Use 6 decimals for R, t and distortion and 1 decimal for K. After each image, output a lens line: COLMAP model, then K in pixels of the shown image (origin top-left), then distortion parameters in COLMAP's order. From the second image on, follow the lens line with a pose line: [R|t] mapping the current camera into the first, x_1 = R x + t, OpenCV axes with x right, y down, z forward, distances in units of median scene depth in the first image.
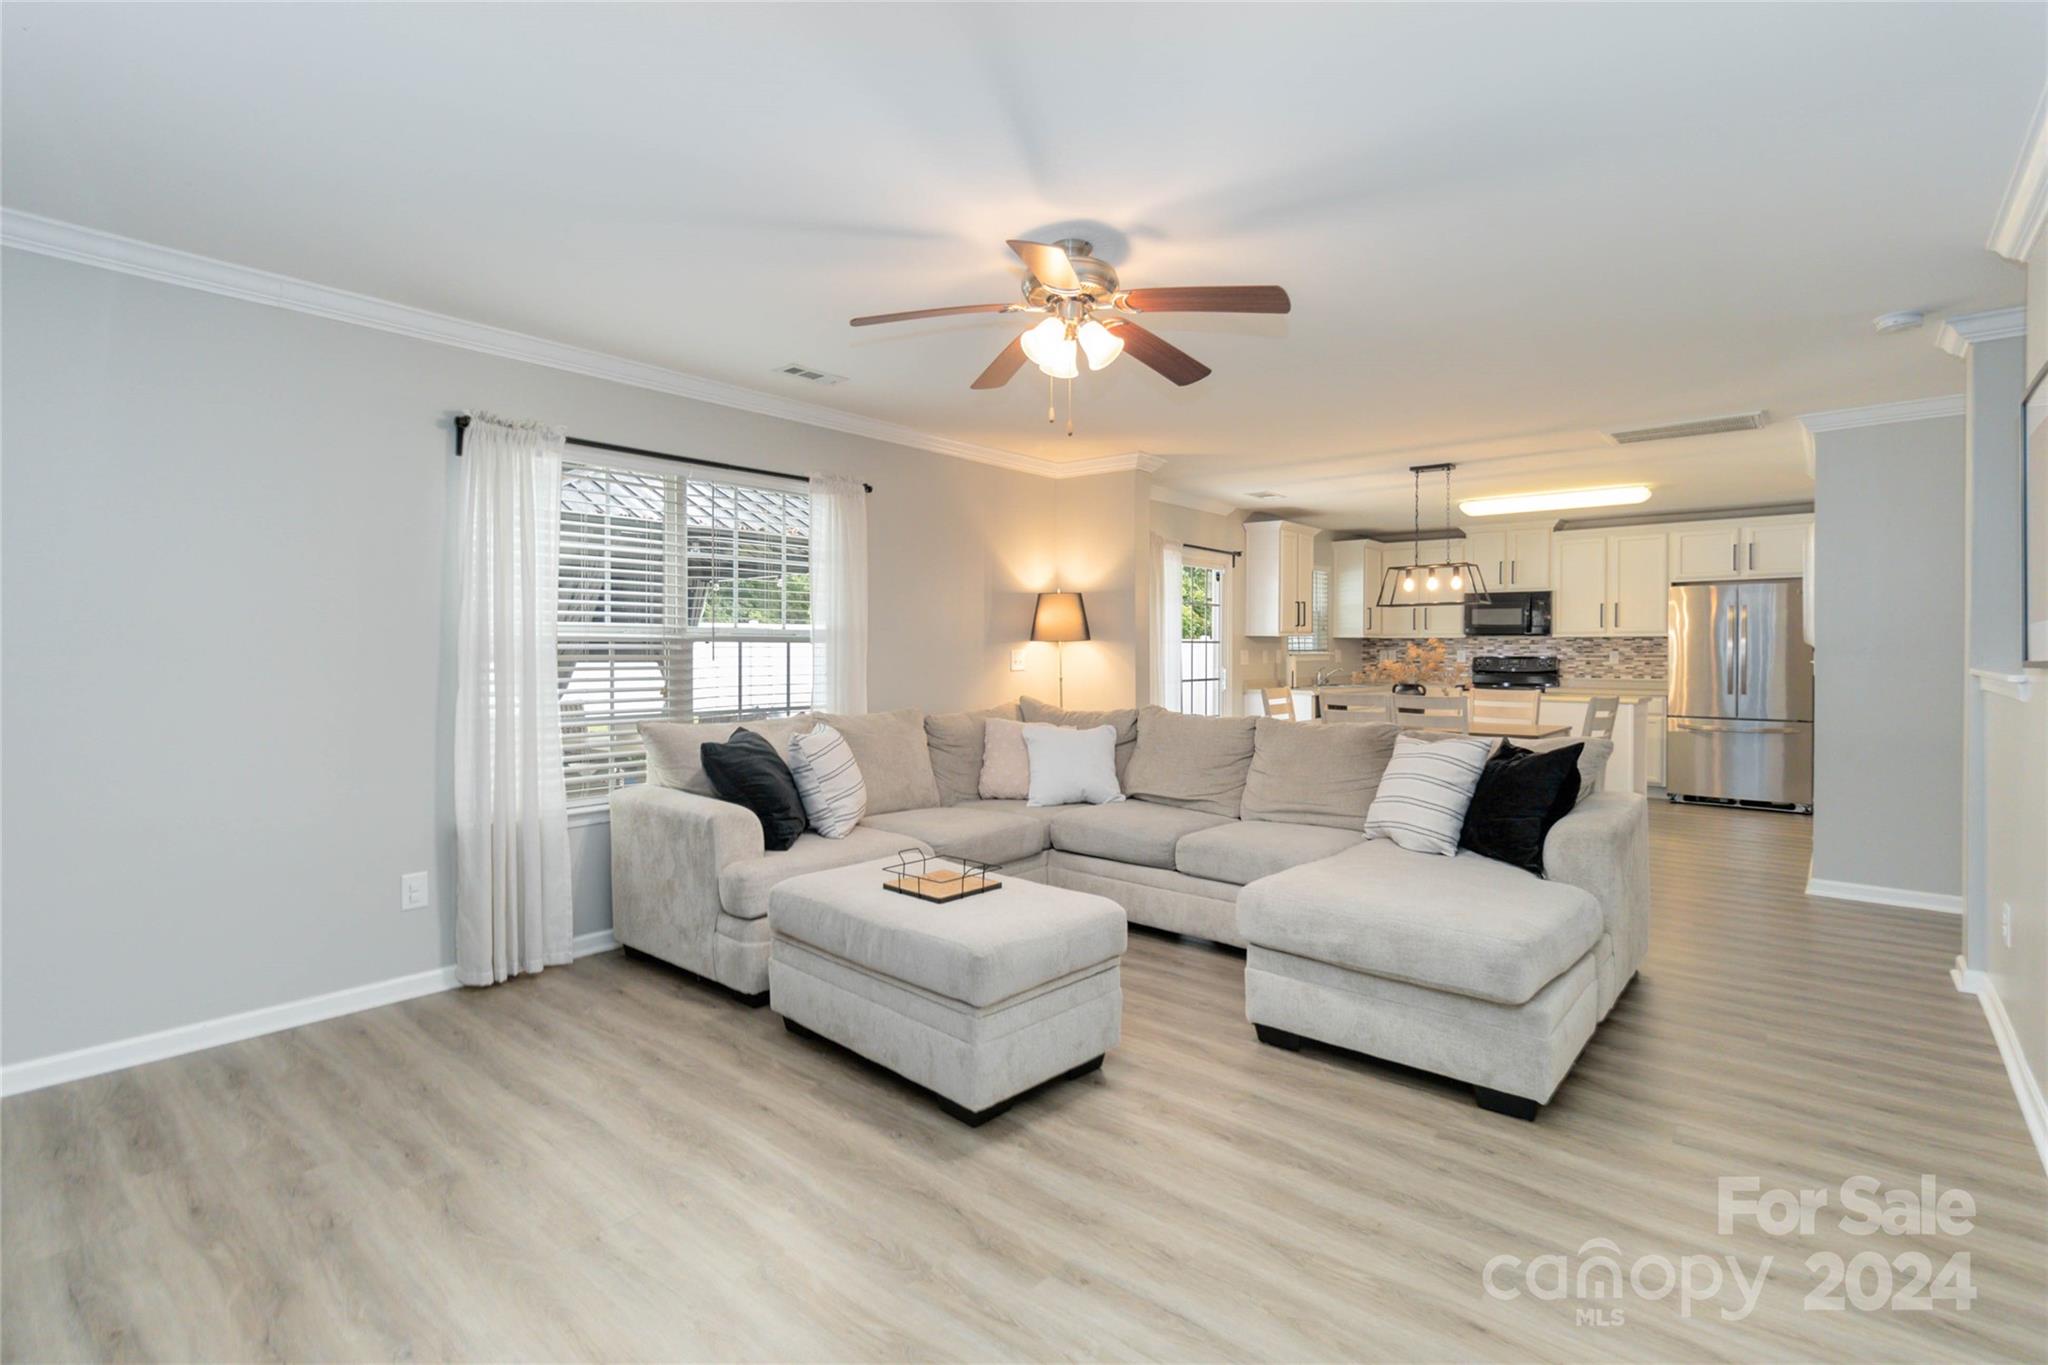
lens RADIAL K [[956.0, 0, 1034.2], [0, 956.0, 664.3], [0, 0, 1]] dist [0.018122, 0.000167]
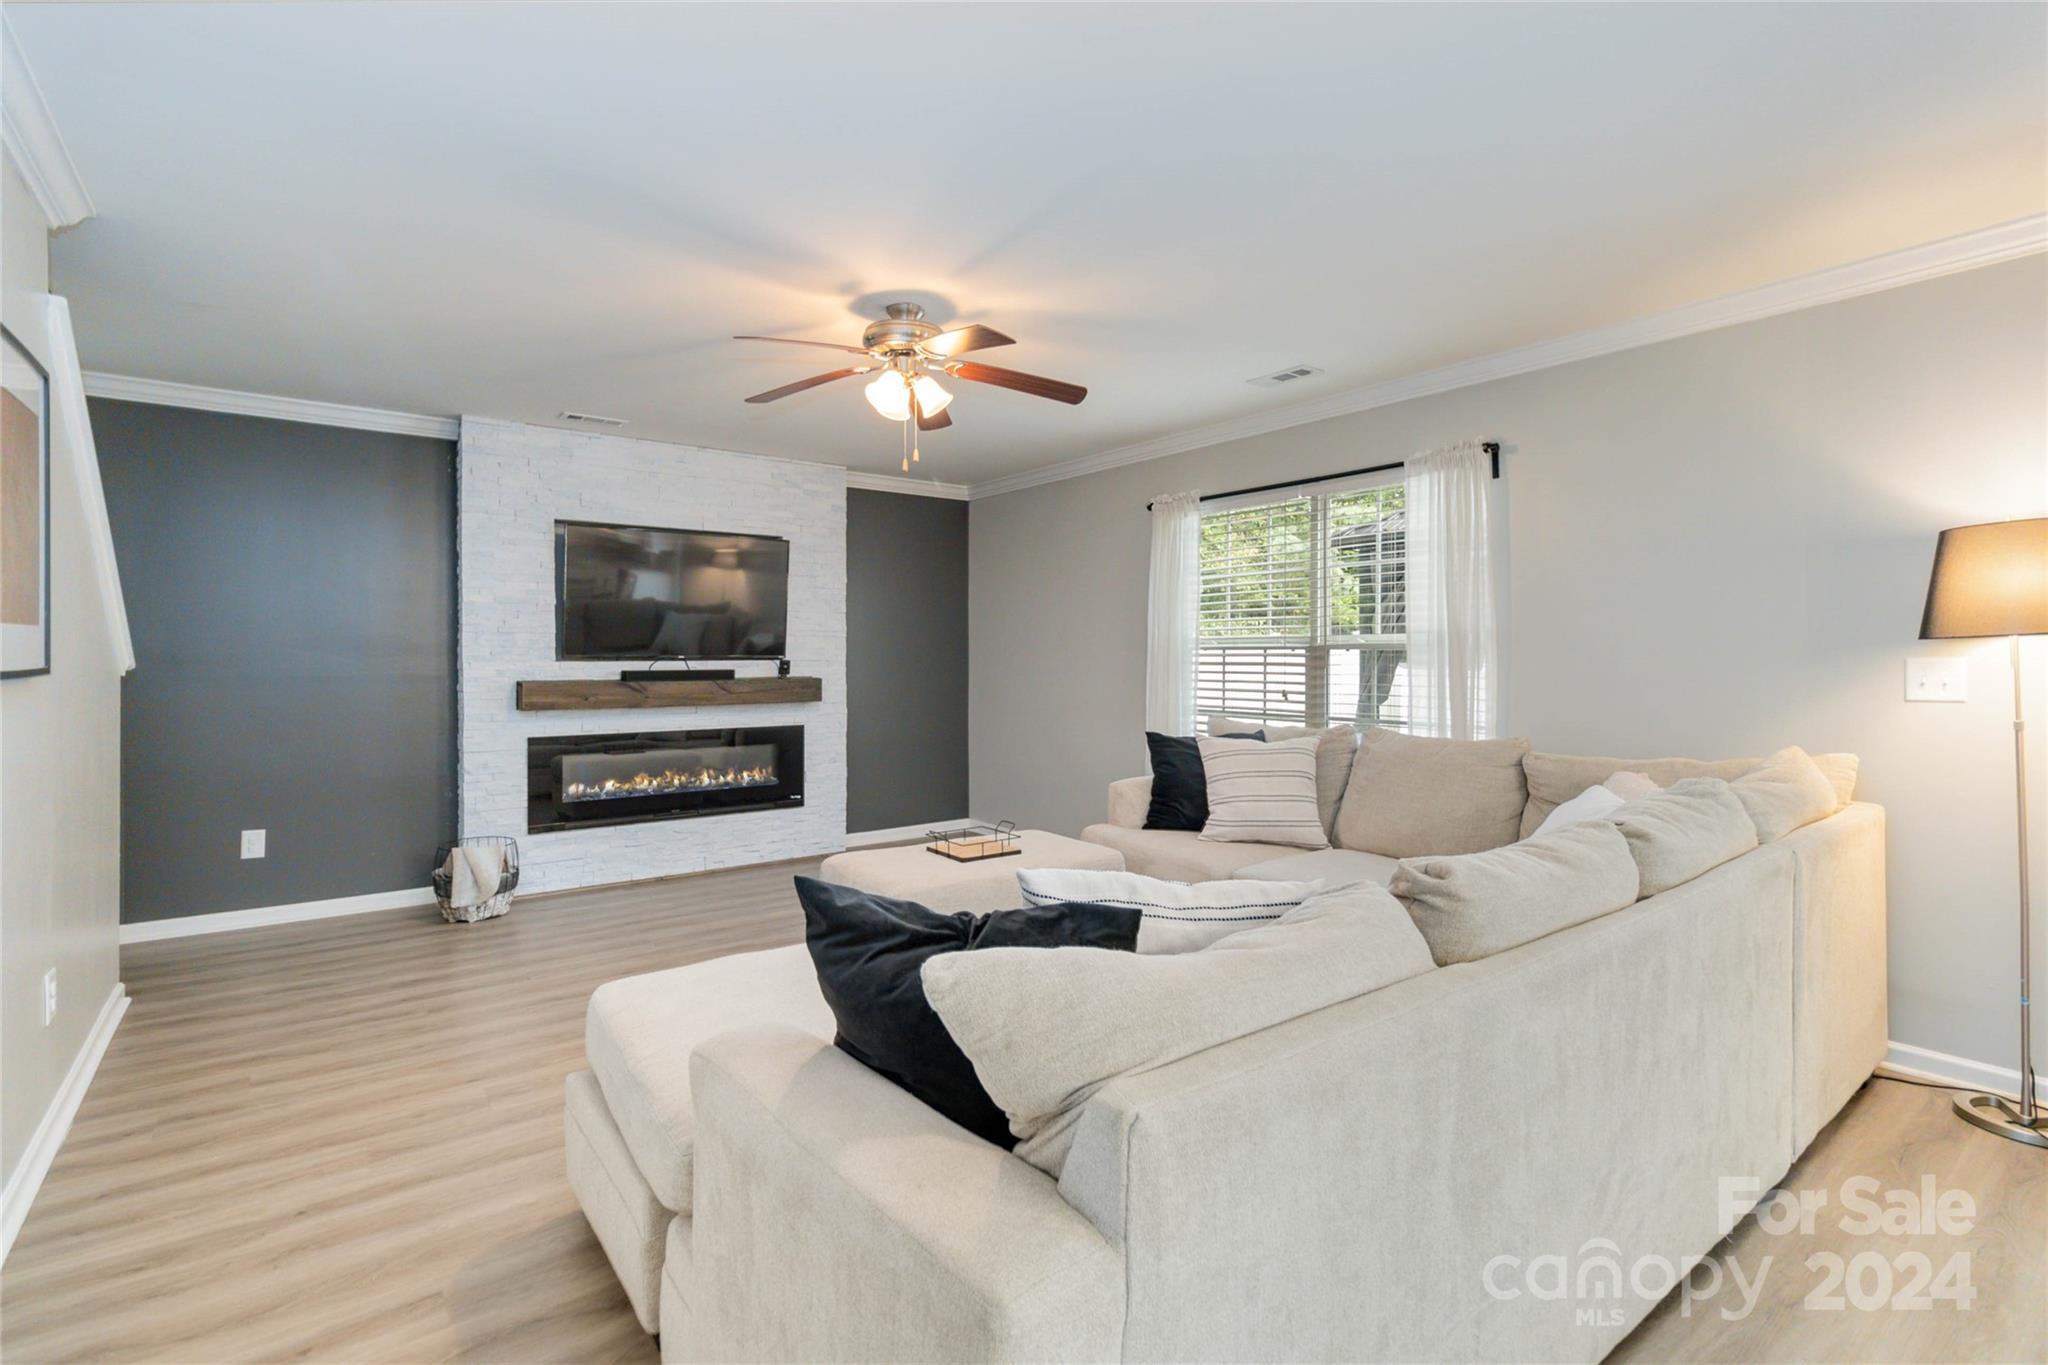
lens RADIAL K [[956.0, 0, 1034.2], [0, 956.0, 664.3], [0, 0, 1]] dist [0.018122, 0.000167]
pose [[-0.215886, 0.007930, -0.976386, 0.768850], [-0.014236, 0.999835, 0.011268, -0.015183], [0.976315, 0.016333, -0.215738, 0.950953]]
